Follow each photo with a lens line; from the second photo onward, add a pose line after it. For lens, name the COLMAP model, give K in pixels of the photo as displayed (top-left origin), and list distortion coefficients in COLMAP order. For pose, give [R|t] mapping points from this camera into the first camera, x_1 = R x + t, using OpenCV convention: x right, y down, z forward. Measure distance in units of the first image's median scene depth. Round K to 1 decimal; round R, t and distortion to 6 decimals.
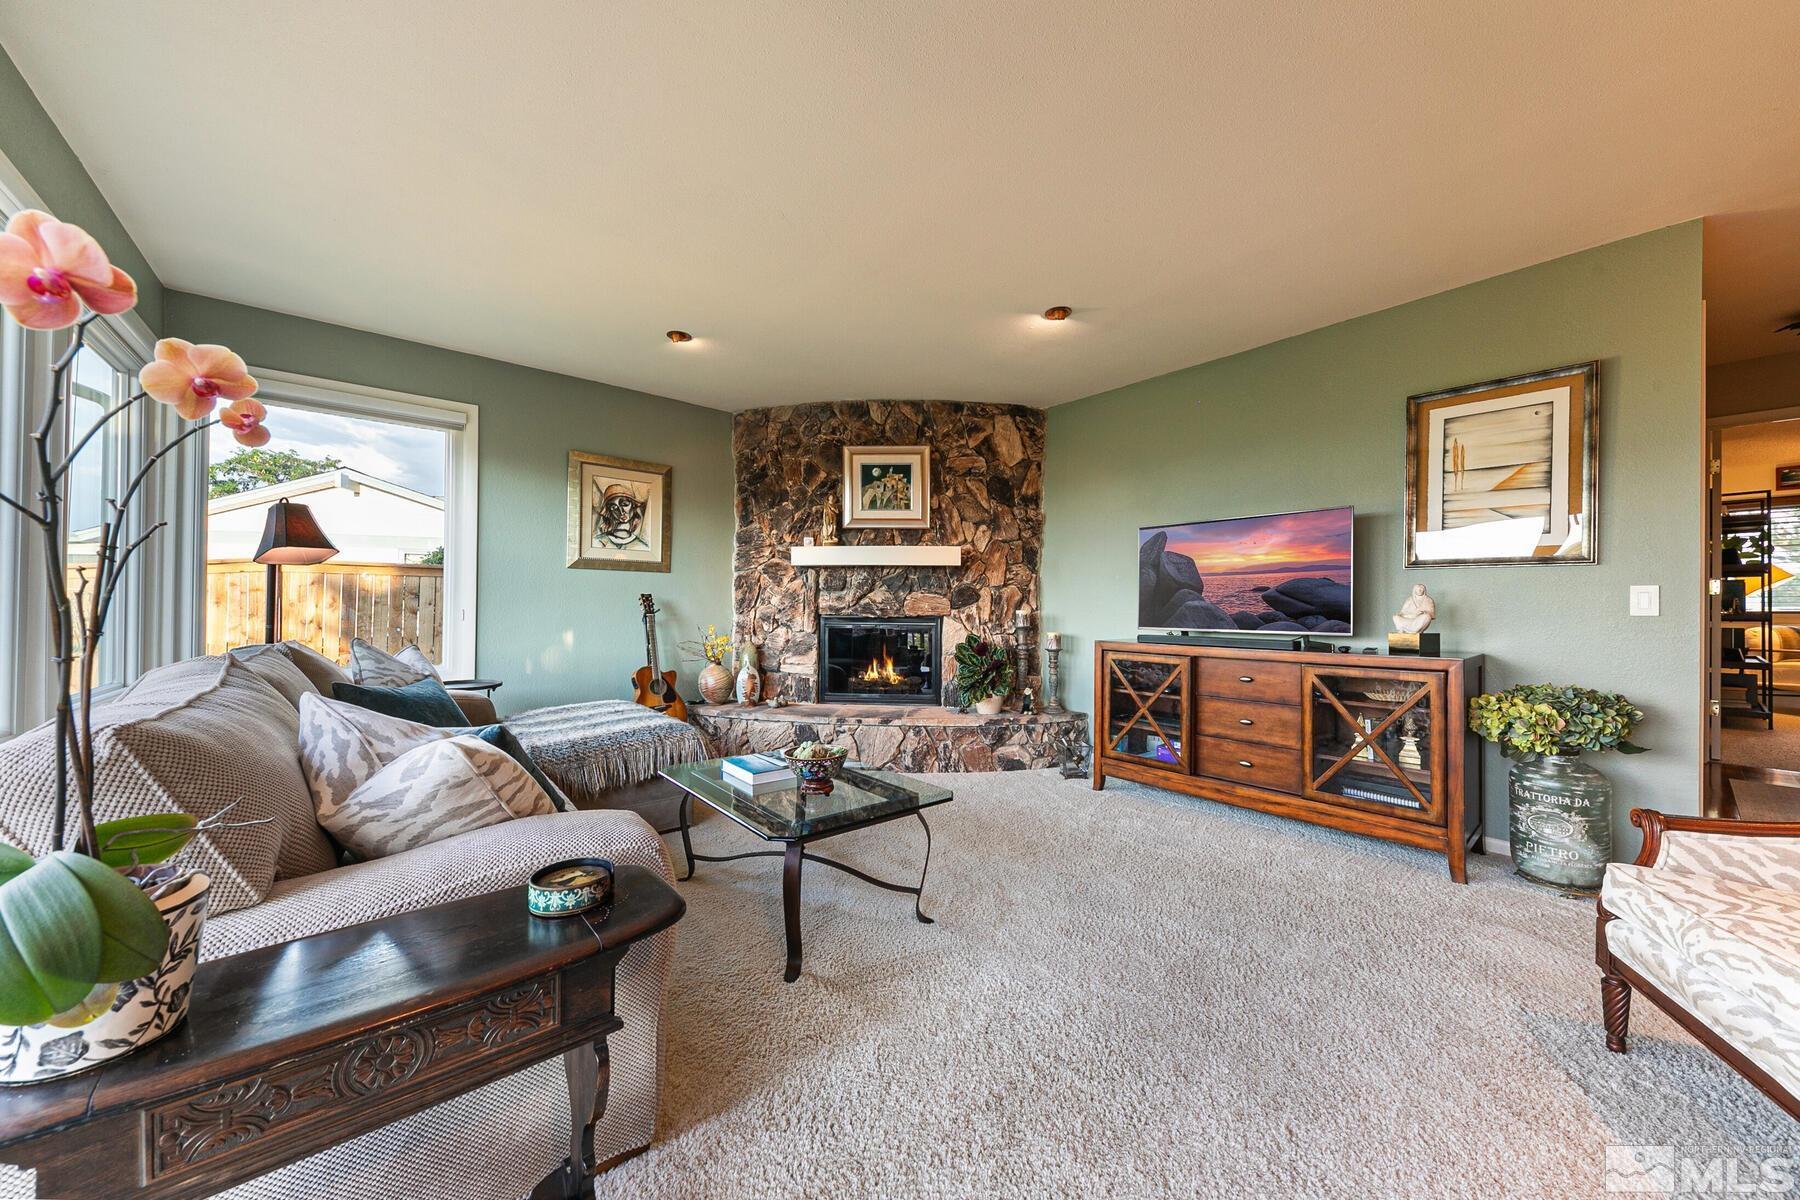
lens RADIAL K [[626.5, 0, 907.1], [0, 626.5, 604.3], [0, 0, 1]] dist [-0.001263, -0.000240]
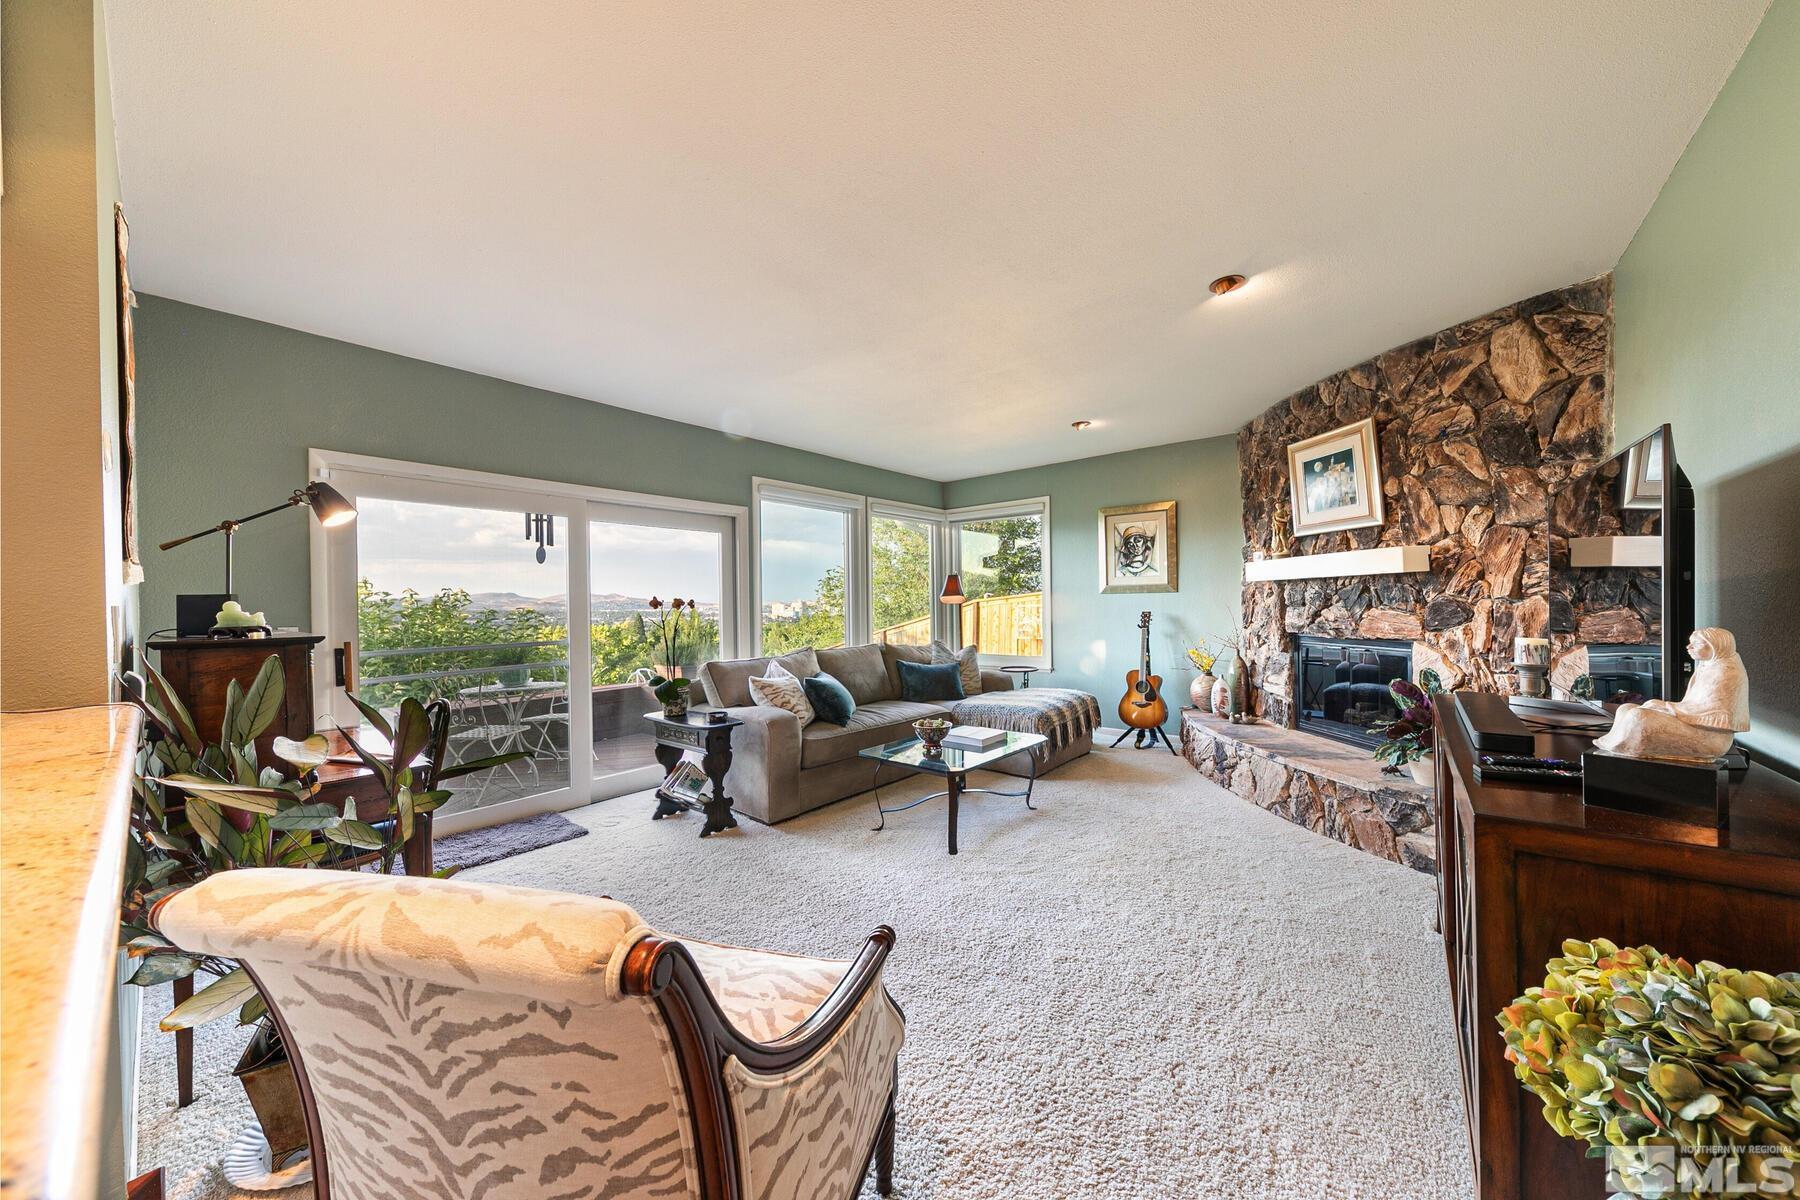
lens RADIAL K [[626.5, 0, 907.1], [0, 626.5, 604.3], [0, 0, 1]] dist [-0.001263, -0.000240]
pose [[0.174415, -0.008613, -0.984635, 0.671746], [0.025215, 0.999673, -0.004278, -0.035549], [0.984349, -0.024081, 0.174575, 0.297438]]
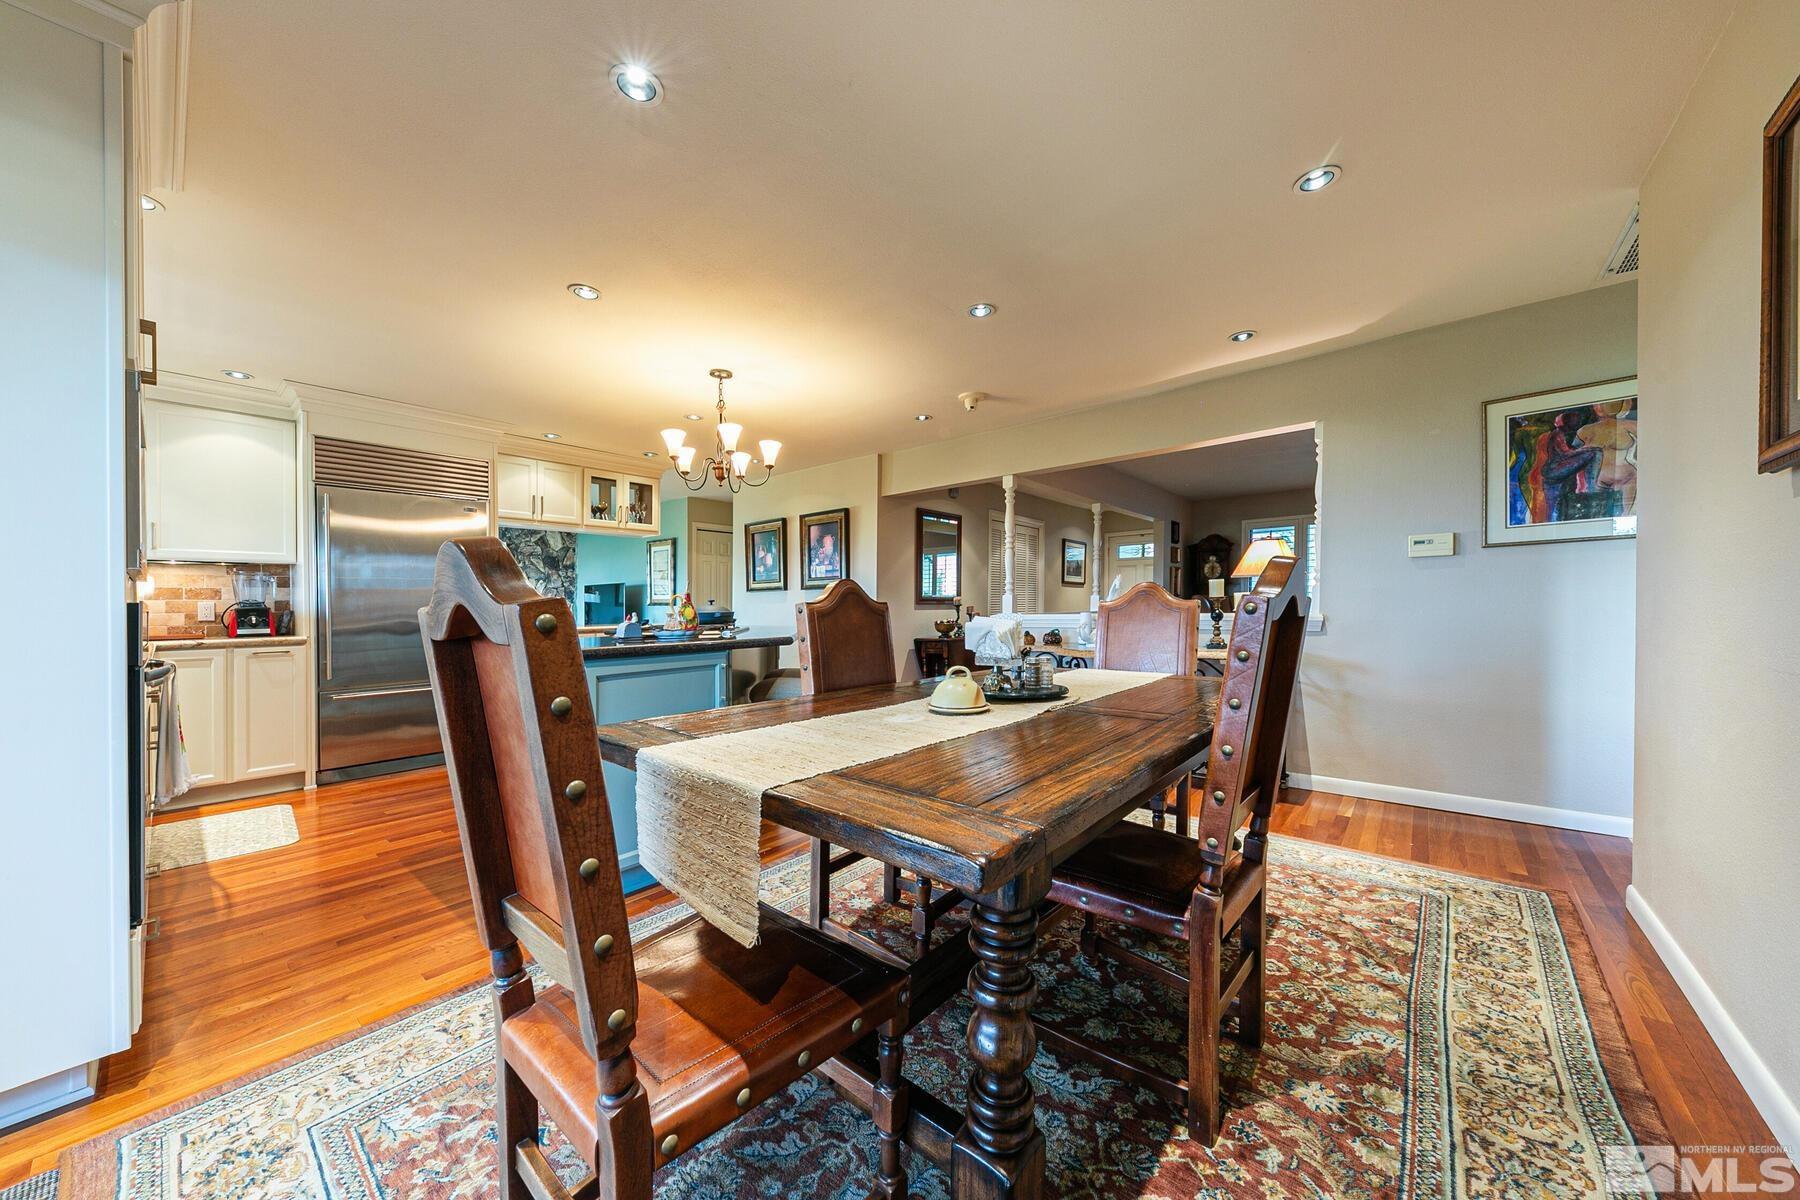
lens RADIAL K [[626.5, 0, 907.1], [0, 626.5, 604.3], [0, 0, 1]] dist [-0.001263, -0.000240]
pose [[0.988629, -0.016919, 0.149419, 0.986675], [0.015980, 0.999844, 0.007480, -0.046629], [-0.149523, -0.005007, 0.988746, -1.162196]]
